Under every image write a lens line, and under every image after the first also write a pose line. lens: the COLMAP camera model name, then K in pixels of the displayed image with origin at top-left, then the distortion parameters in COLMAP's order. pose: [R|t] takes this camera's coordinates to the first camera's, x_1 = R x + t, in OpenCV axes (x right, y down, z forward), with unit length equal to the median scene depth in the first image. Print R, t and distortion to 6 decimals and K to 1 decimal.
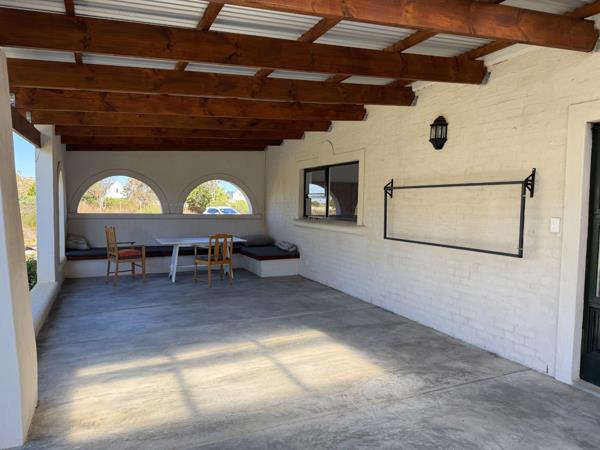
lens RADIAL K [[423.2, 0, 300.0], [0, 423.2, 225.0], [0, 0, 1]] dist [0.003833, -0.000477]
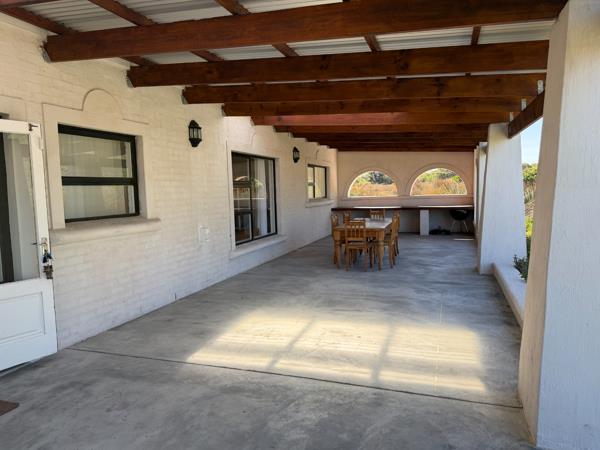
lens RADIAL K [[423.2, 0, 300.0], [0, 423.2, 225.0], [0, 0, 1]] dist [0.003833, -0.000477]
pose [[-0.704254, -0.055645, 0.707764, -0.794505], [0.076129, 0.985257, 0.153212, -0.119162], [-0.705855, 0.161781, -0.689634, 1.668724]]
